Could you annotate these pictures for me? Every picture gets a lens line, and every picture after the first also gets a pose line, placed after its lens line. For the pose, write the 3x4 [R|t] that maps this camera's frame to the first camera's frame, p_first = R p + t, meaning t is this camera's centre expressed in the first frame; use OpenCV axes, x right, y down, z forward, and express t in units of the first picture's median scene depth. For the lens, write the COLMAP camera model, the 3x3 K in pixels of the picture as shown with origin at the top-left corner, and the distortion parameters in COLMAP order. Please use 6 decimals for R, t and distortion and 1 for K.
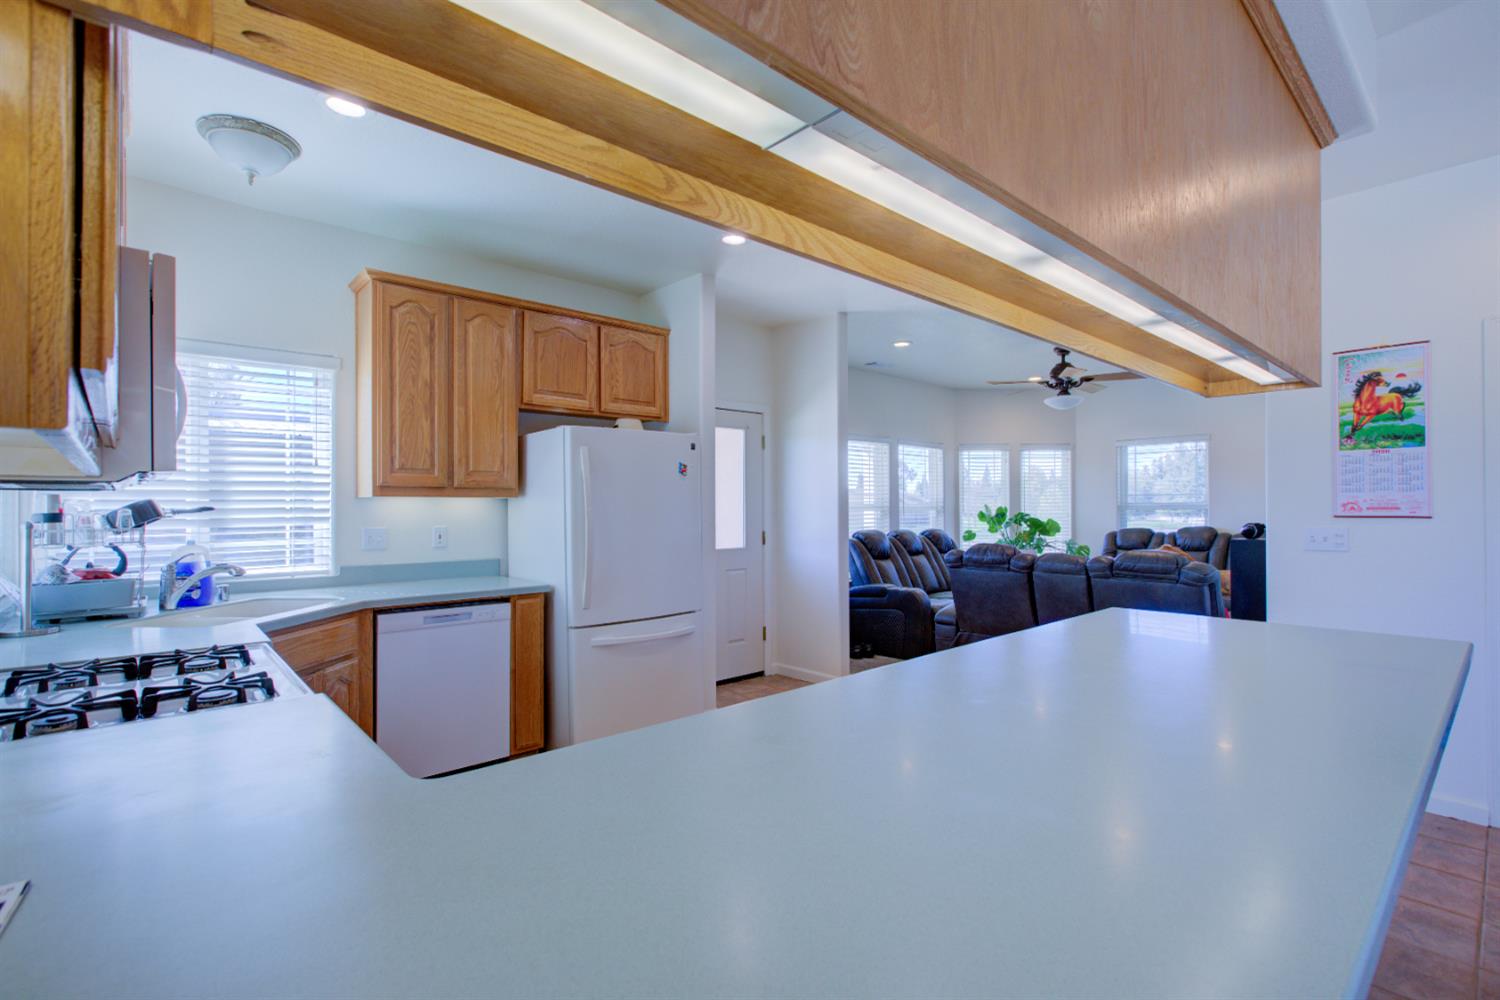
lens RADIAL K [[678.1, 0, 741.2], [0, 678.1, 504.9], [0, 0, 1]] dist [-0.008202, 0.004132]
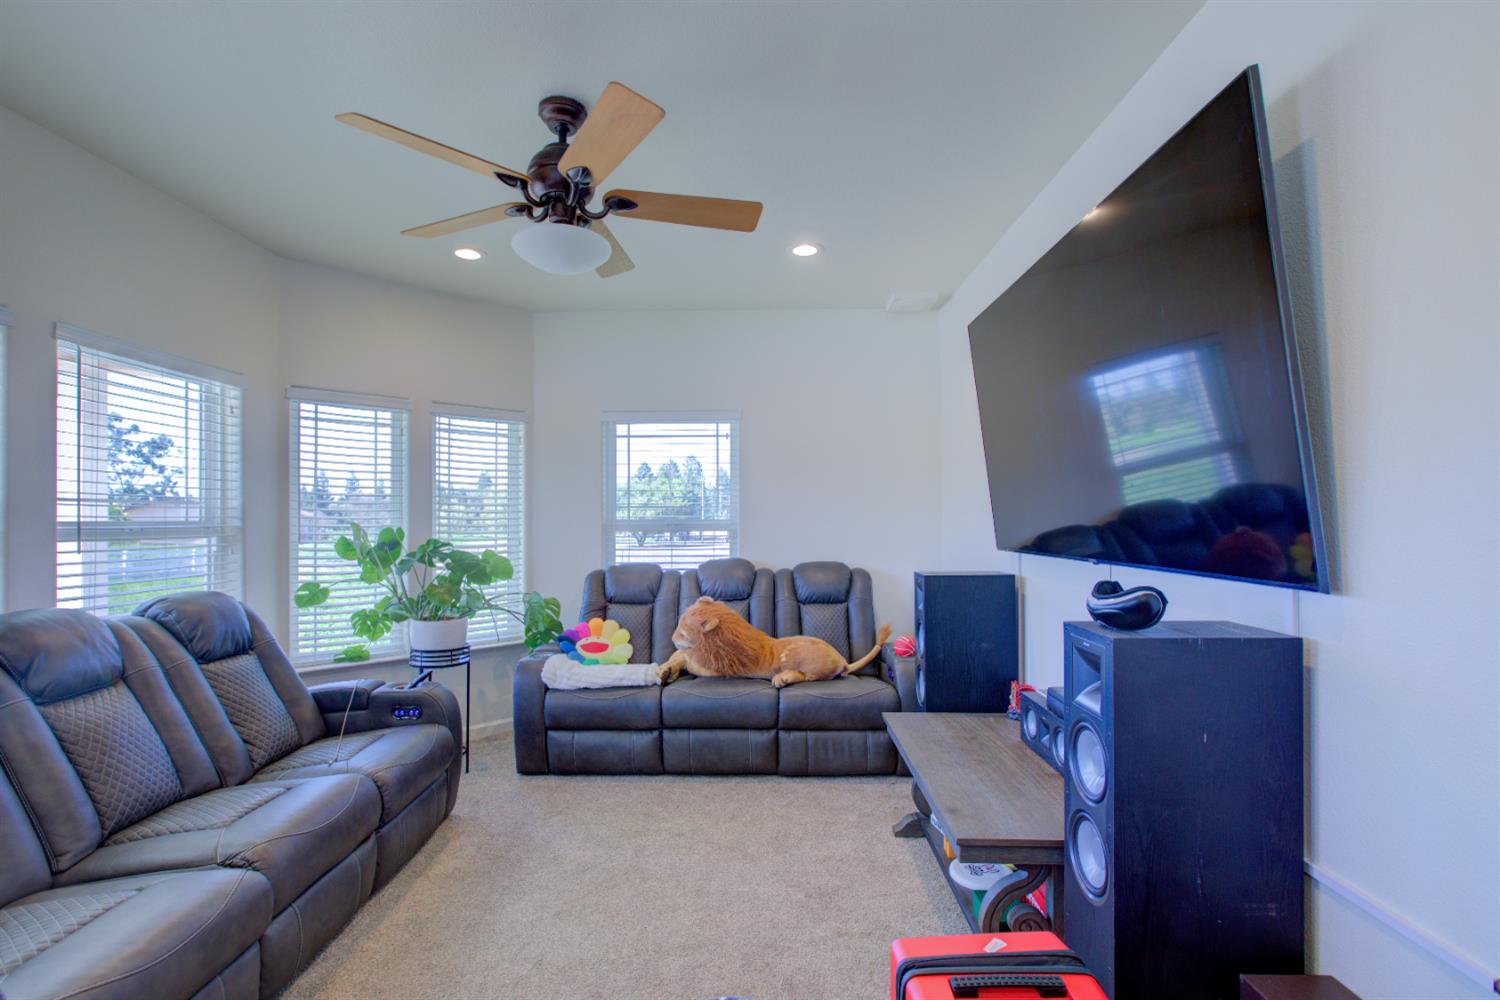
lens RADIAL K [[678.1, 0, 741.2], [0, 678.1, 504.9], [0, 0, 1]] dist [-0.008202, 0.004132]
pose [[0.672281, 0.017724, 0.740084, 0.206865], [-0.001625, 0.999746, -0.022466, -0.002822], [-0.740294, 0.013901, 0.672139, 0.521977]]
